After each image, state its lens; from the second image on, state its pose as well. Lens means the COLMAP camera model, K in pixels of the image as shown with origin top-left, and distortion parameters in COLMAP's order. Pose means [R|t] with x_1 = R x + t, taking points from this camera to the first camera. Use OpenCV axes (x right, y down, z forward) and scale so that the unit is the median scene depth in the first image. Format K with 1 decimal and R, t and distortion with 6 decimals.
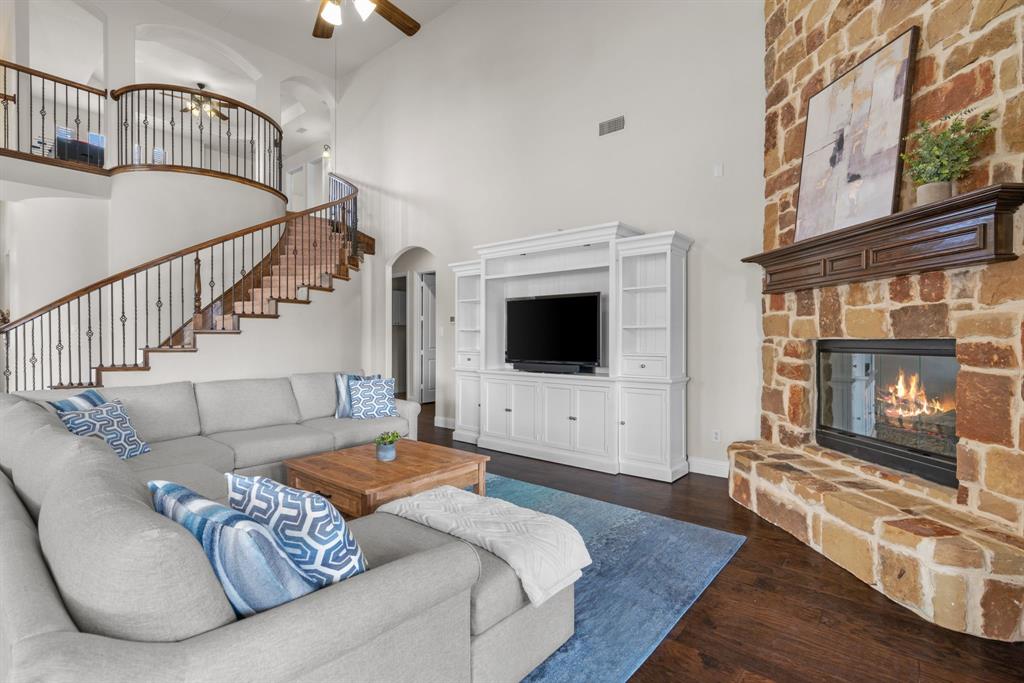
lens RADIAL K [[471.6, 0, 526.4], [0, 471.6, 355.2], [0, 0, 1]] dist [-0.000988, -0.000022]
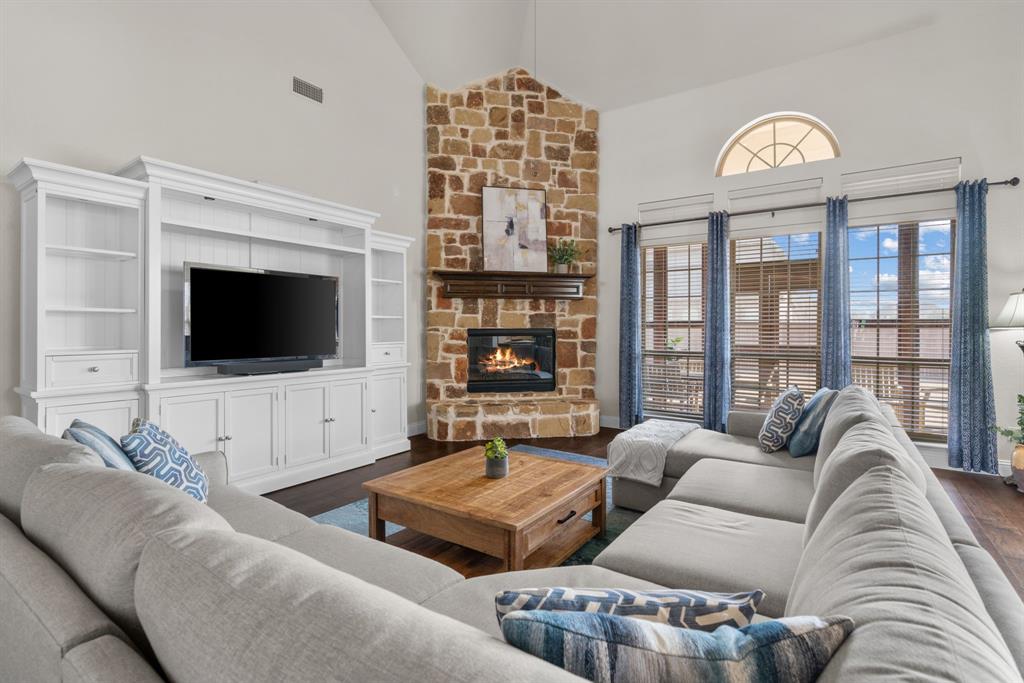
lens RADIAL K [[466.5, 0, 516.4], [0, 466.5, 341.3], [0, 0, 1]] dist [-0.000894, 0.000081]
pose [[-0.066158, -0.025758, 0.997477, -1.093347], [0.034621, 0.999006, 0.028094, -0.031258], [-0.997208, 0.036392, -0.065200, 1.009144]]
